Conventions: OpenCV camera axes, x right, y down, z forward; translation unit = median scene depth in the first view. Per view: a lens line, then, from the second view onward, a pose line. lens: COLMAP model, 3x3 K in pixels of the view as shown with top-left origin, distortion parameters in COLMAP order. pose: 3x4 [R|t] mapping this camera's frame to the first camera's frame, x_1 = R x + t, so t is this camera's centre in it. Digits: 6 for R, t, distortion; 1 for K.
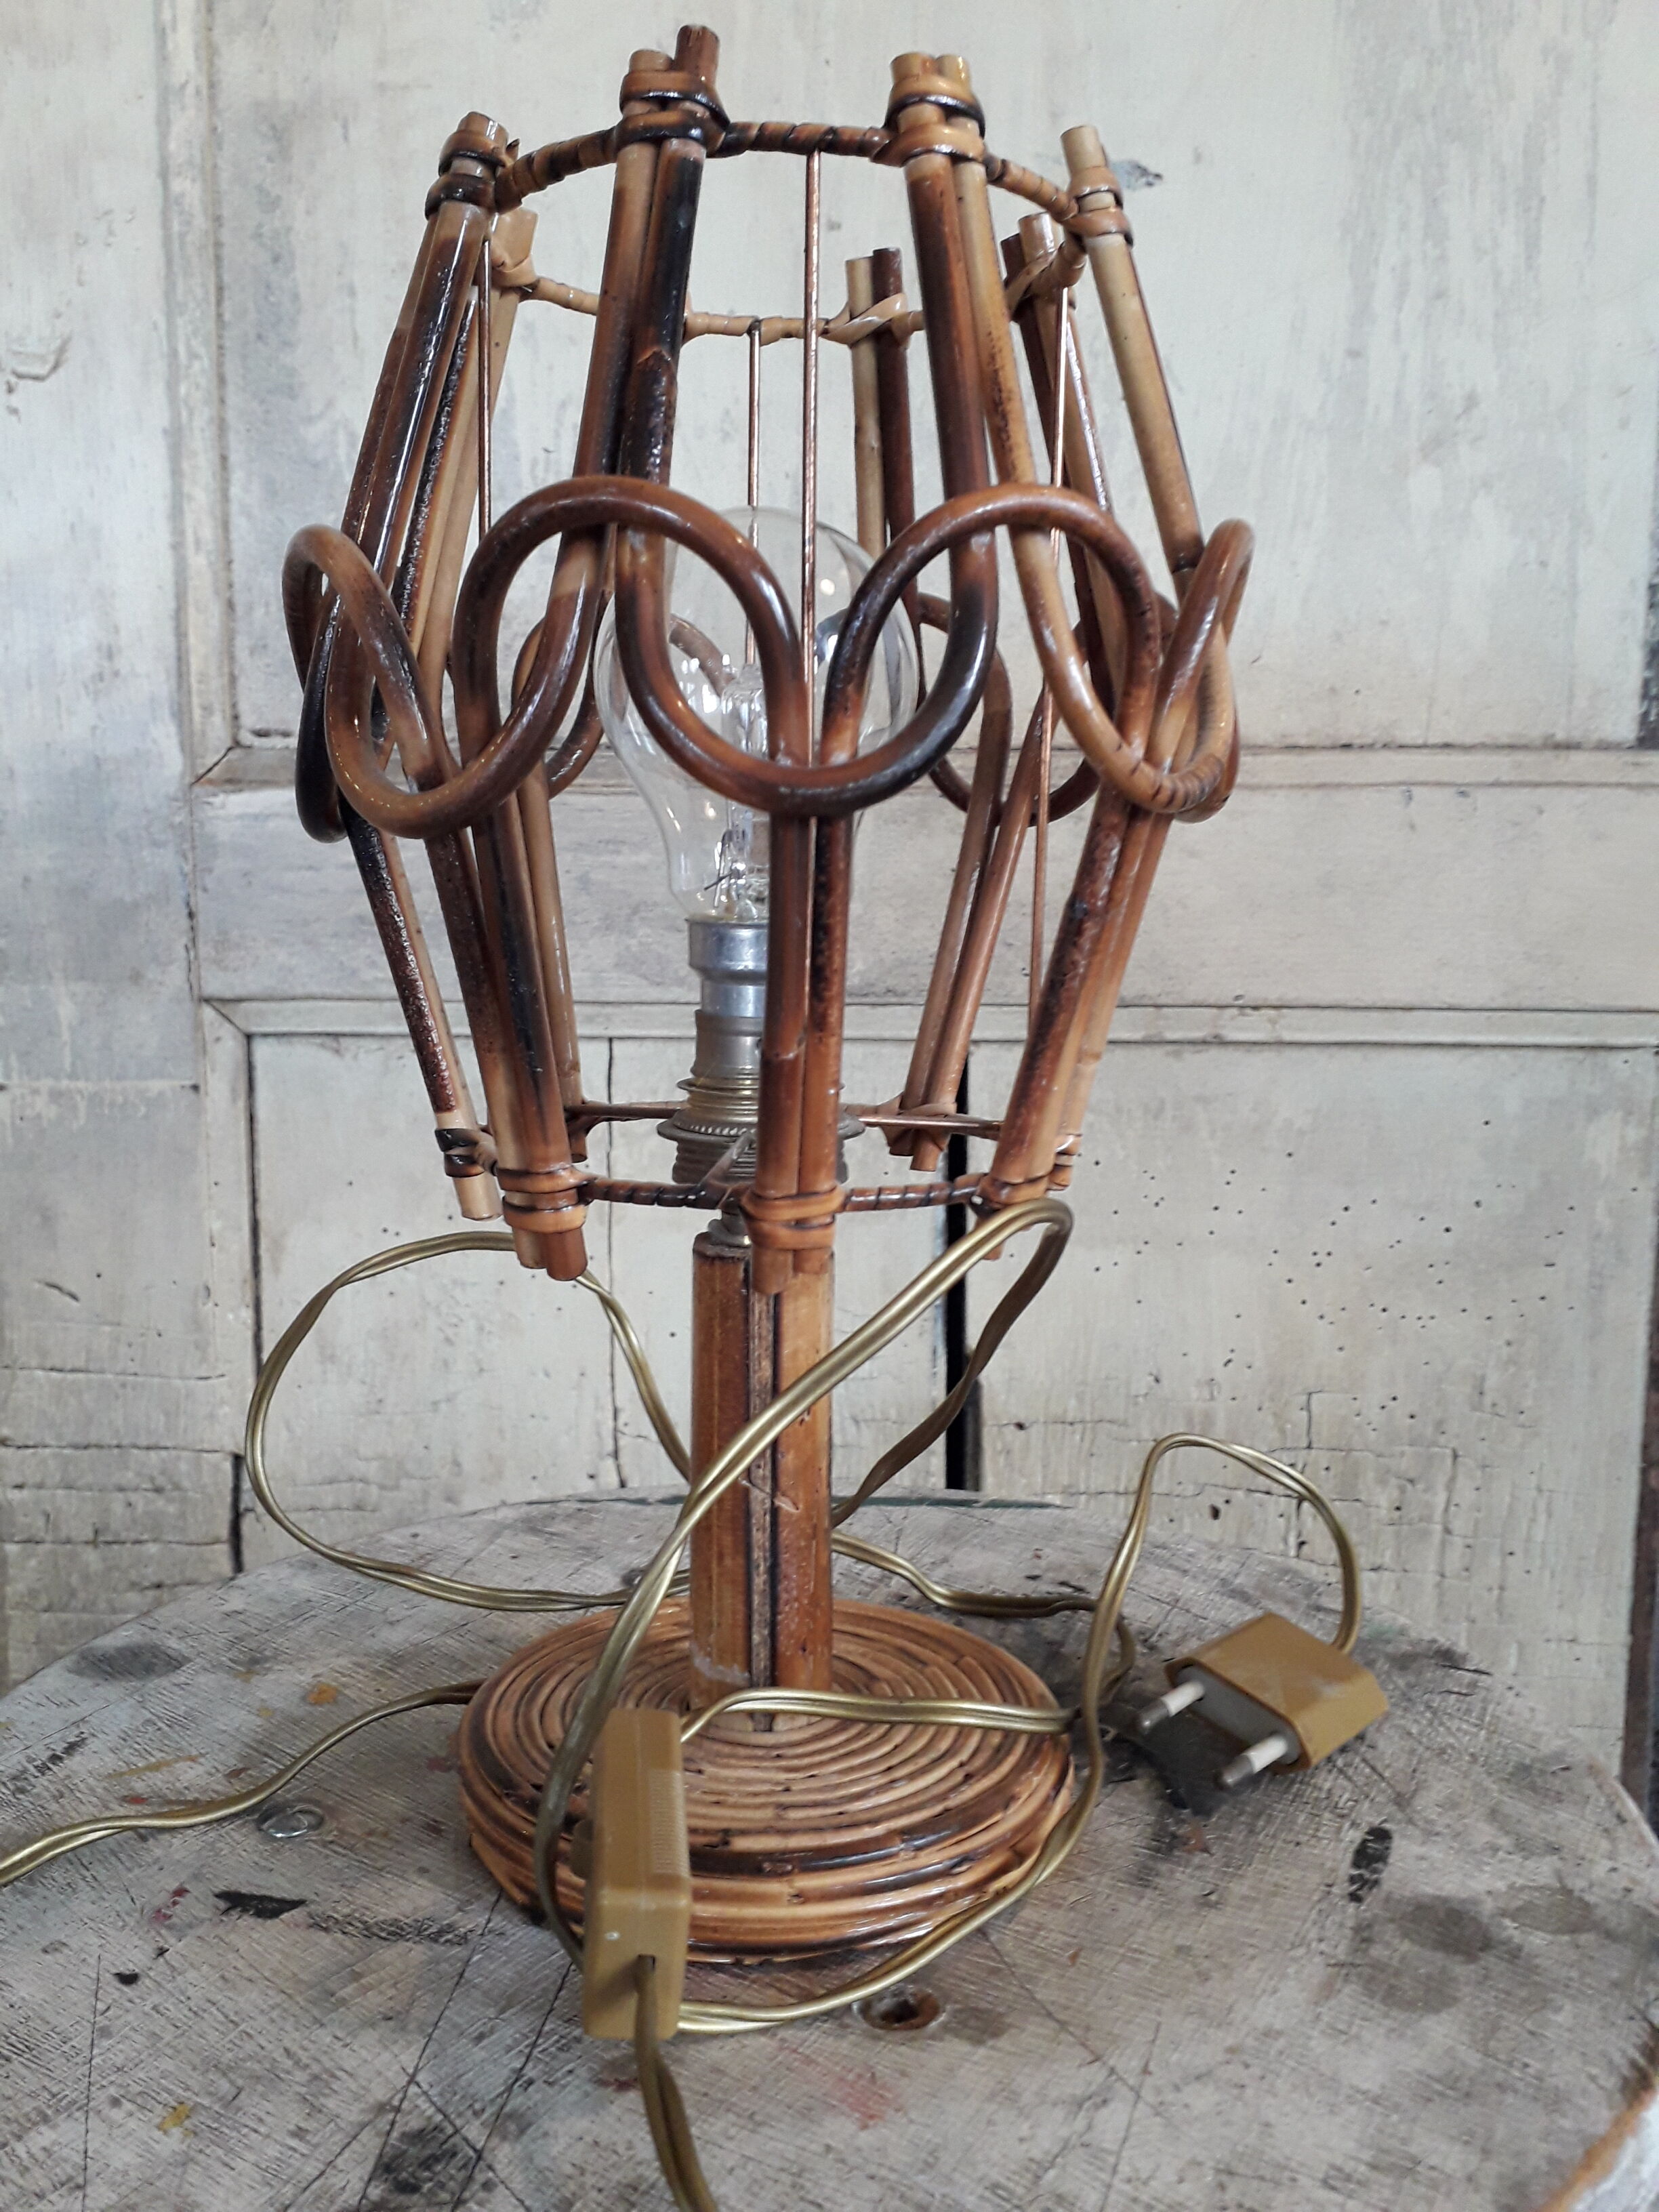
lens RADIAL K [[1774.2, 0, 695.0], [0, 1774.2, 1026.9], [0, 0, 1]] dist [0.001385, -0.002202]
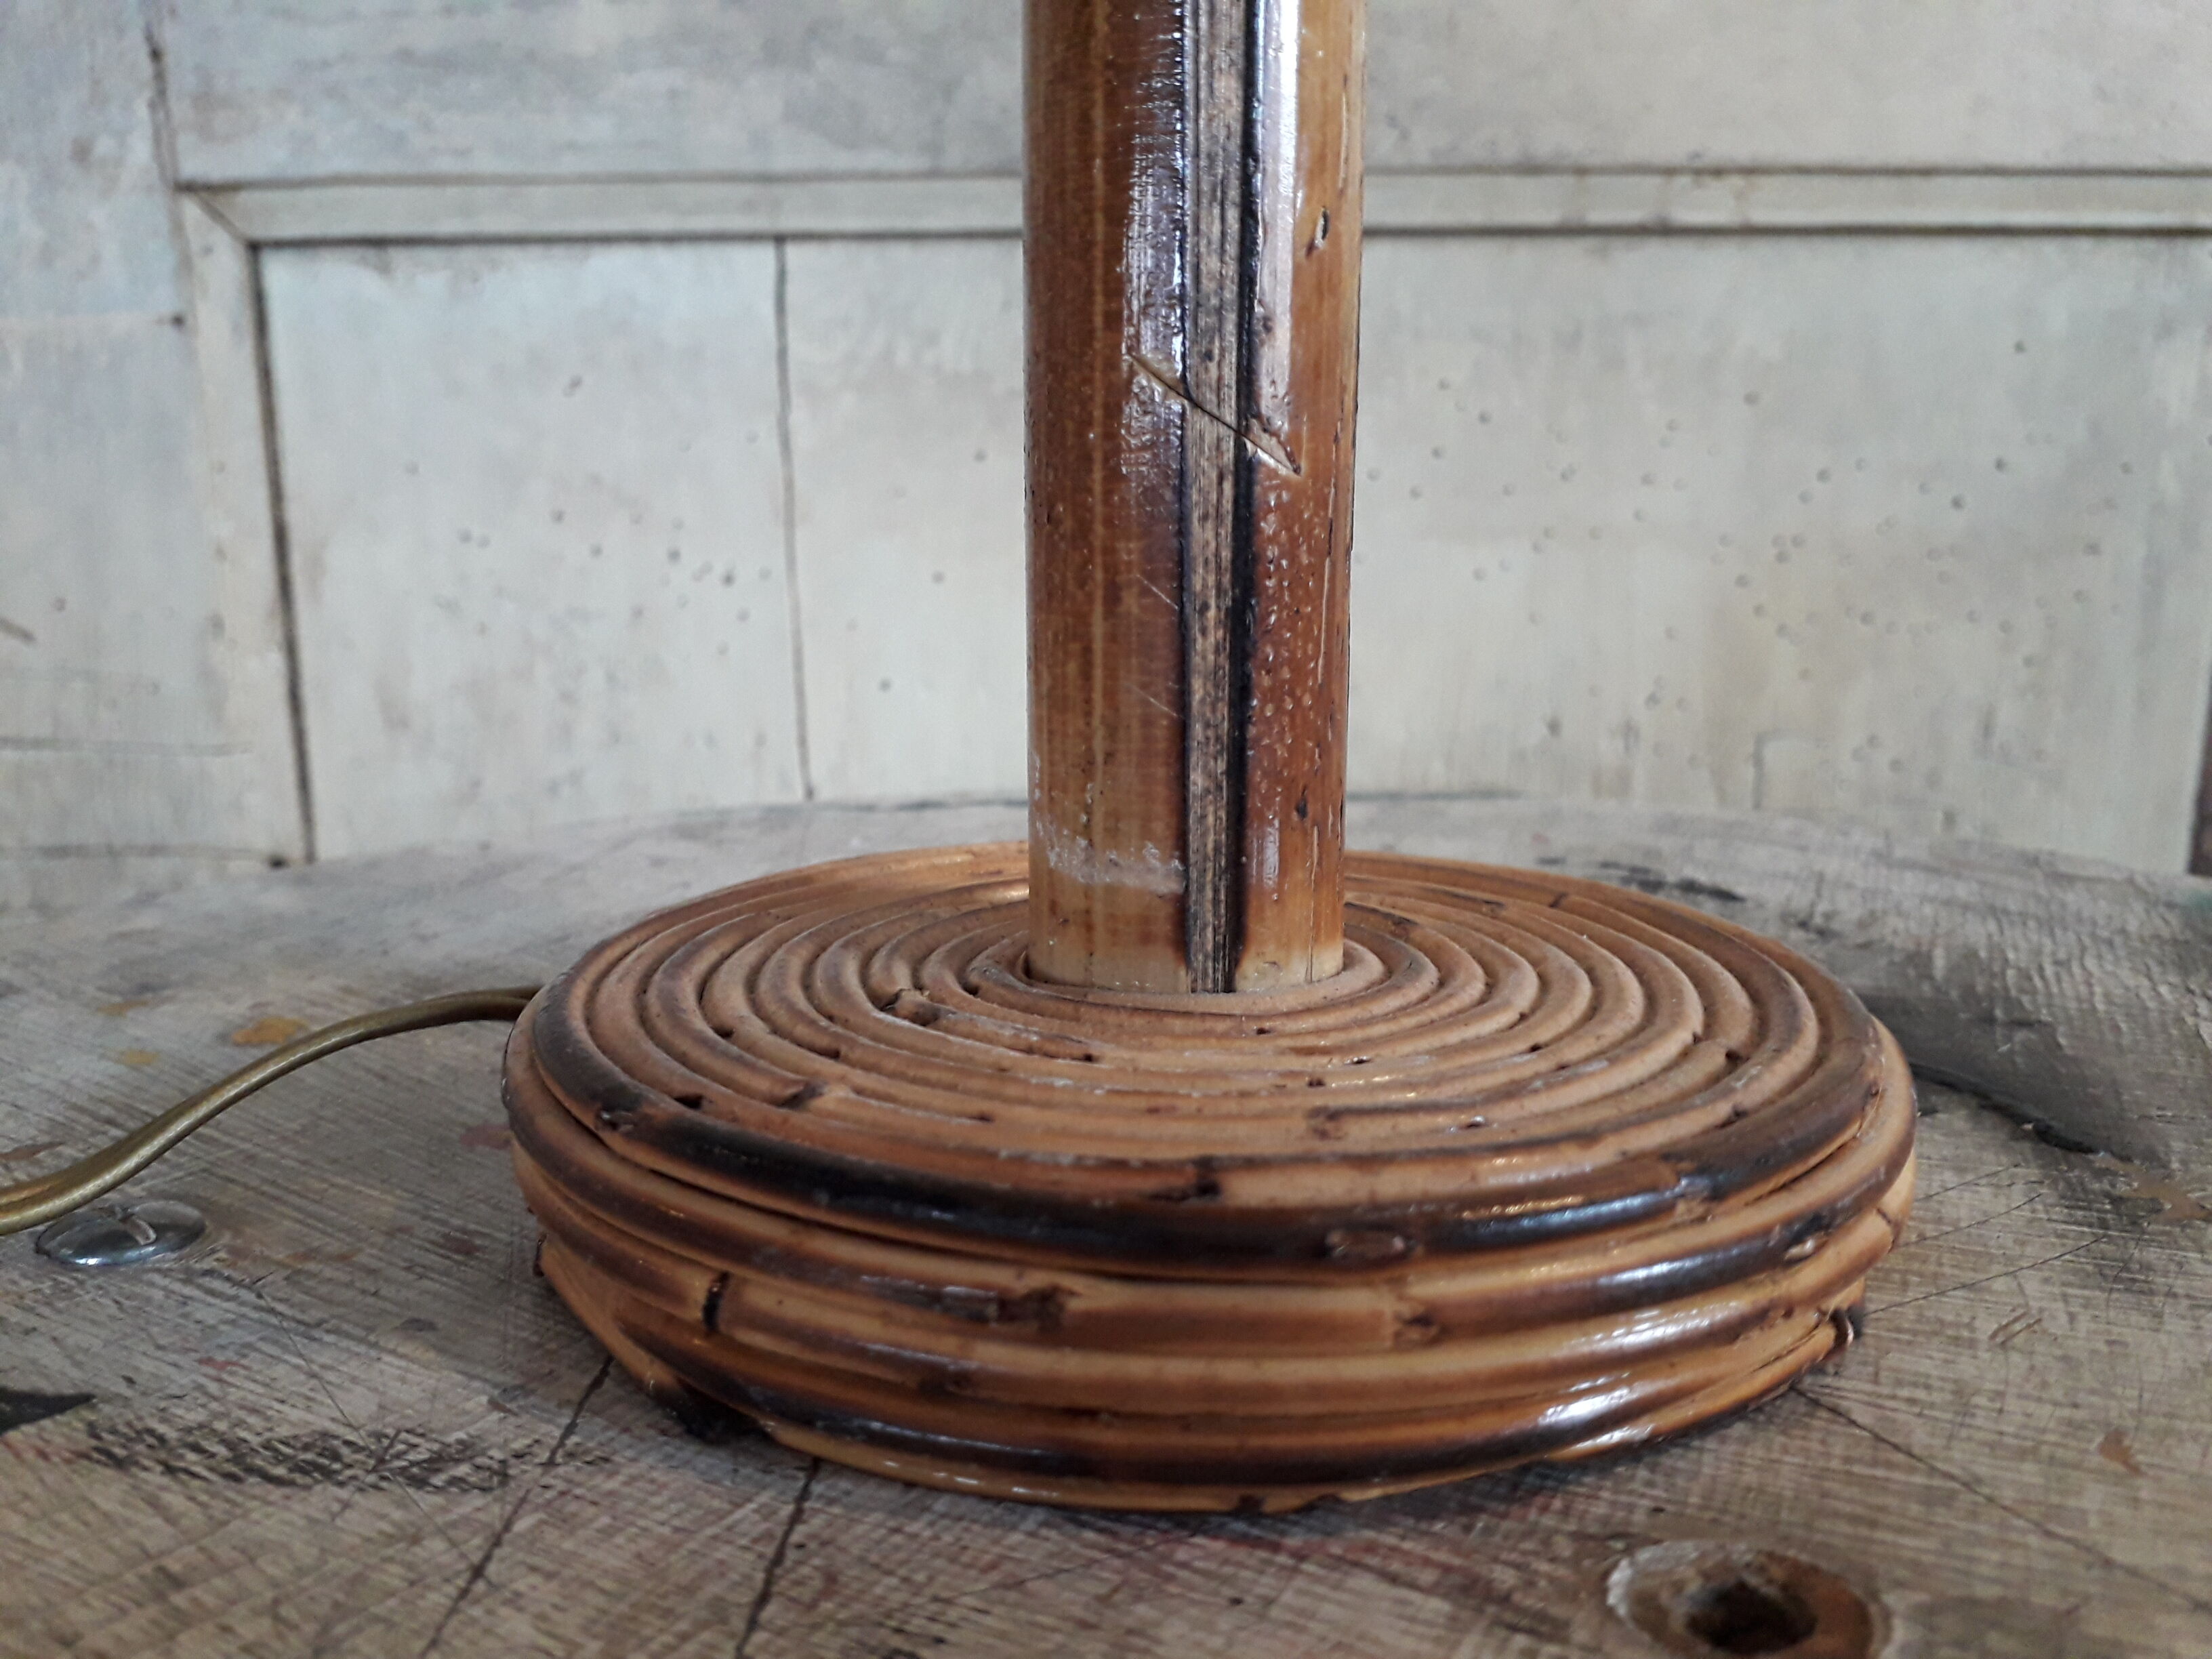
lens RADIAL K [[1724.7, 0, 926.0], [0, 1724.7, 830.3], [0, 0, 1]] dist [-0.009462, -0.009793]
pose [[0.999014, -0.025000, 0.036697, -0.031273], [0.020942, 0.994030, 0.107076, 0.211255], [-0.039155, -0.106202, 0.993573, 0.401967]]
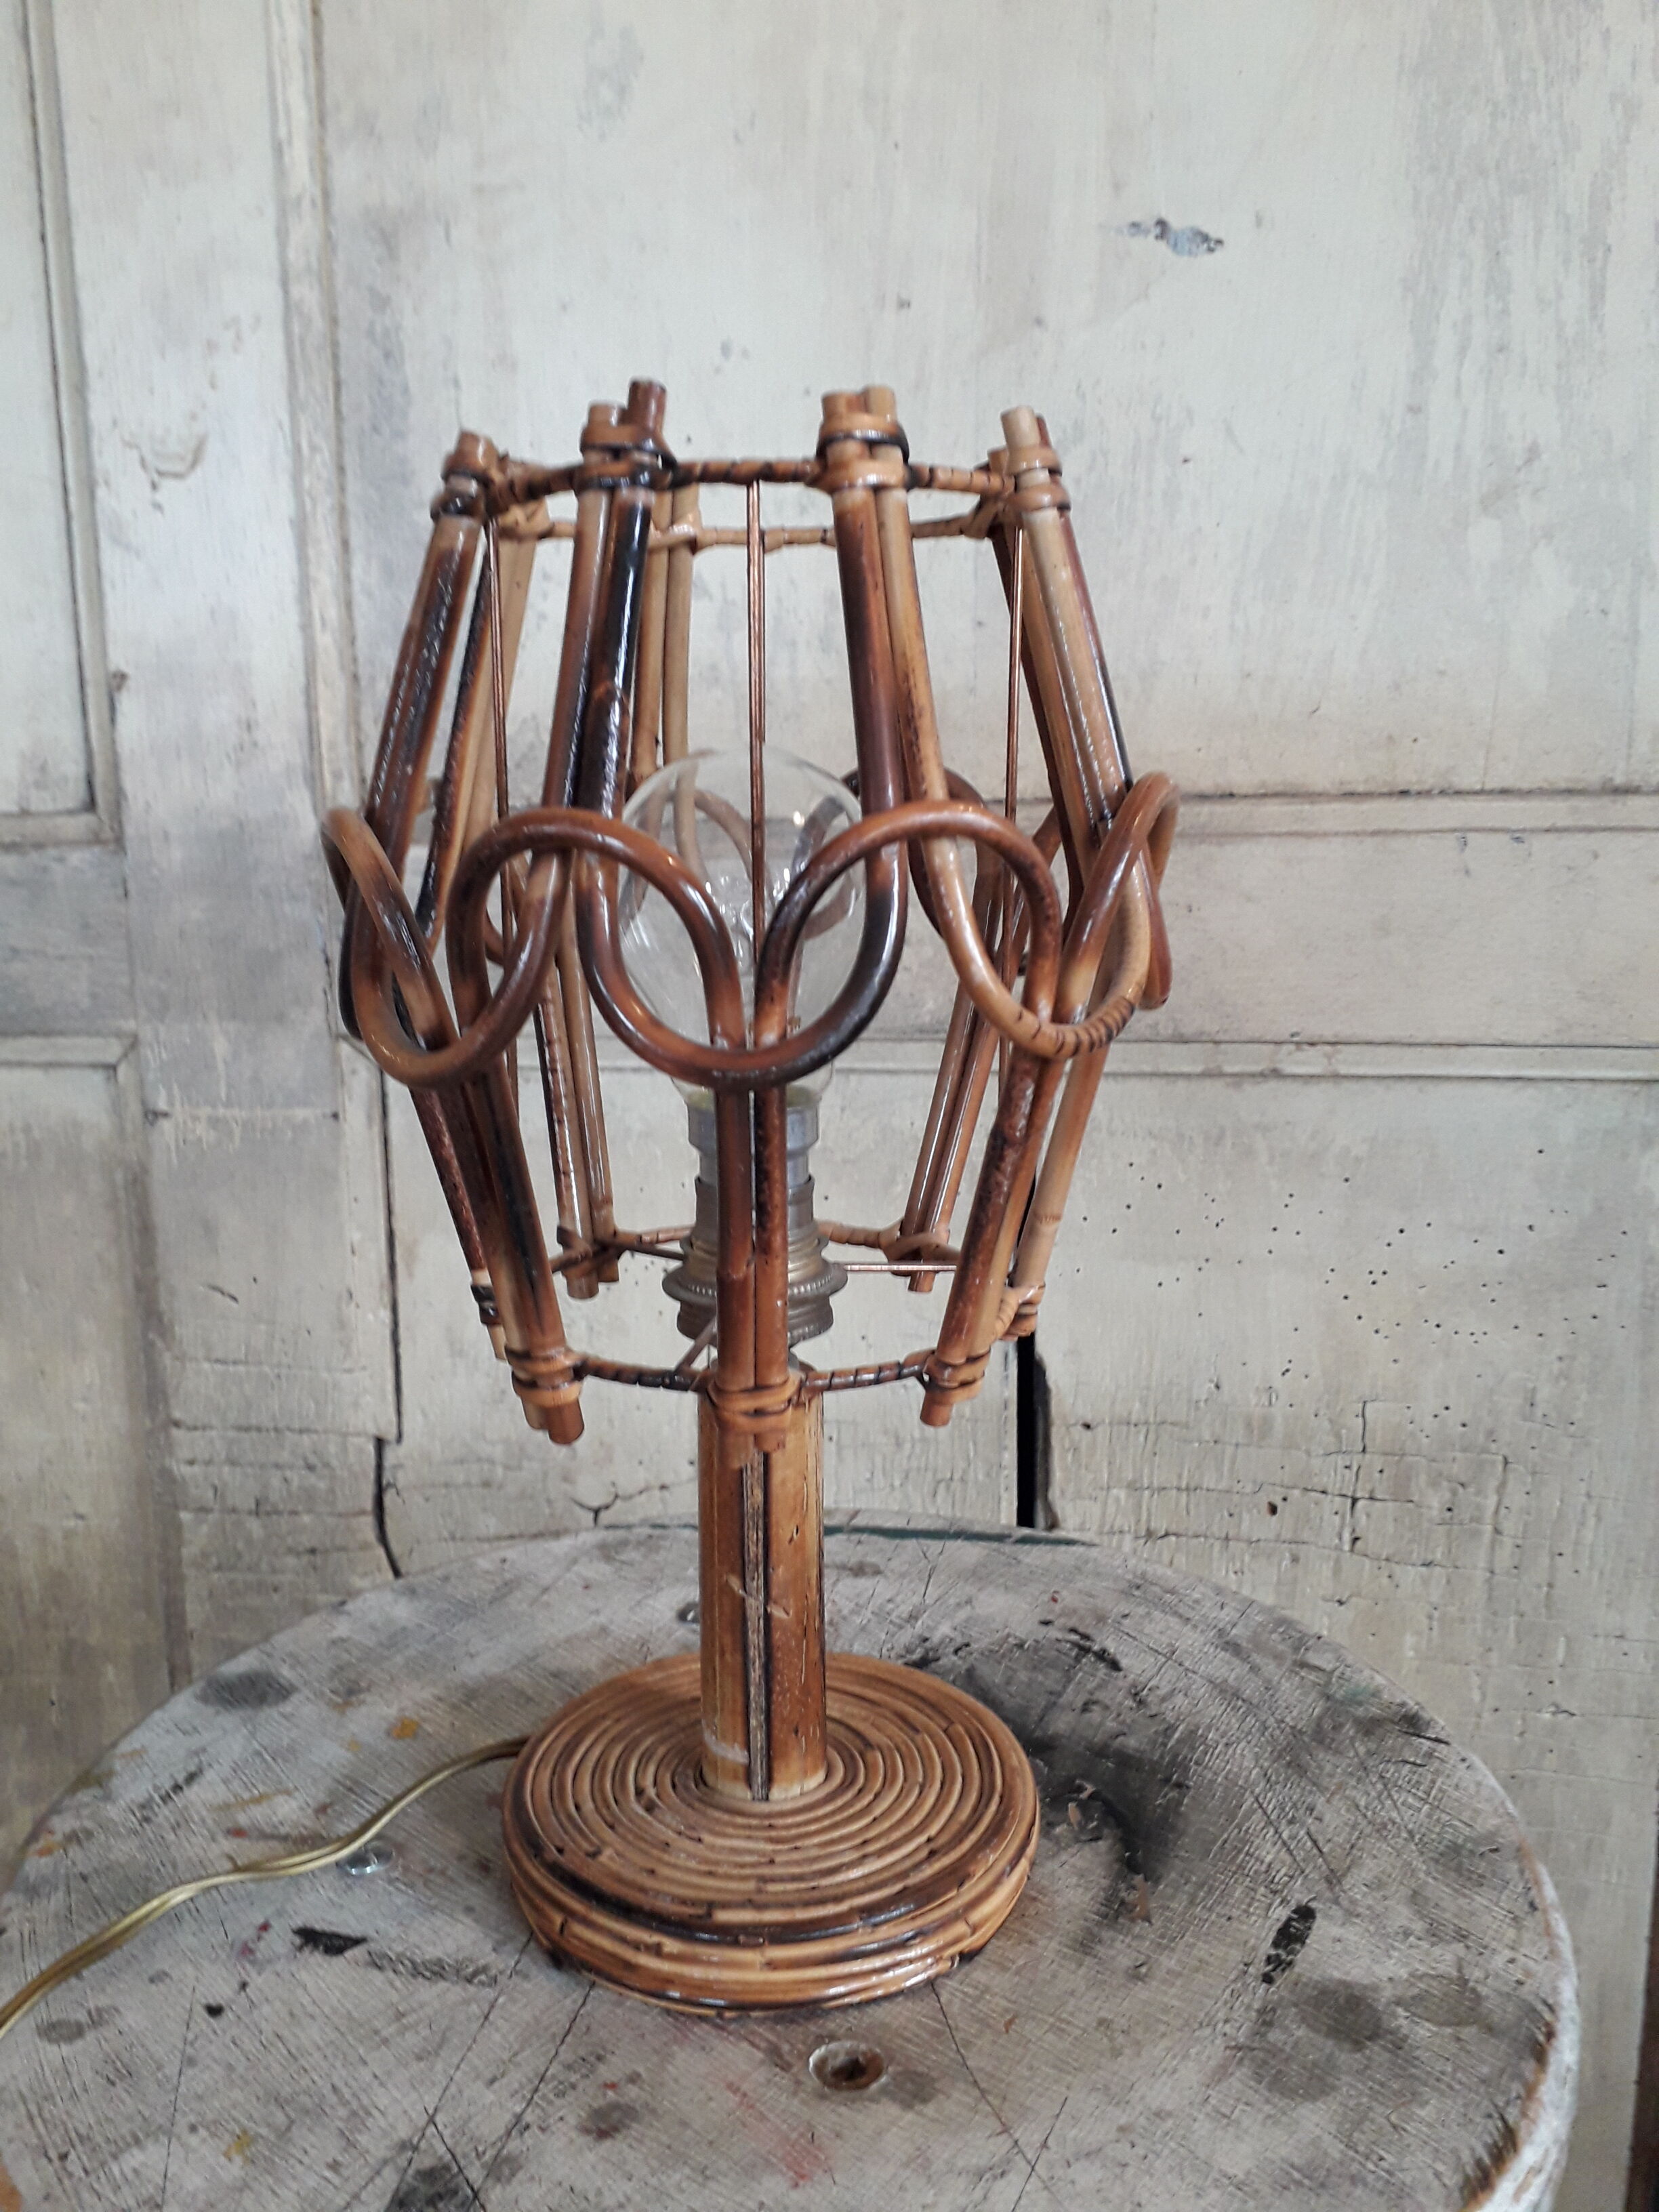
lens RADIAL K [[1719.5, 0, 720.2], [0, 1719.5, 997.2], [0, 0, 1]] dist [0.003347, -0.001813]
pose [[0.995220, -0.005673, -0.097494, 0.084681], [0.011487, 0.998182, 0.059175, -0.130902], [0.096981, -0.060012, 0.993475, -0.058747]]
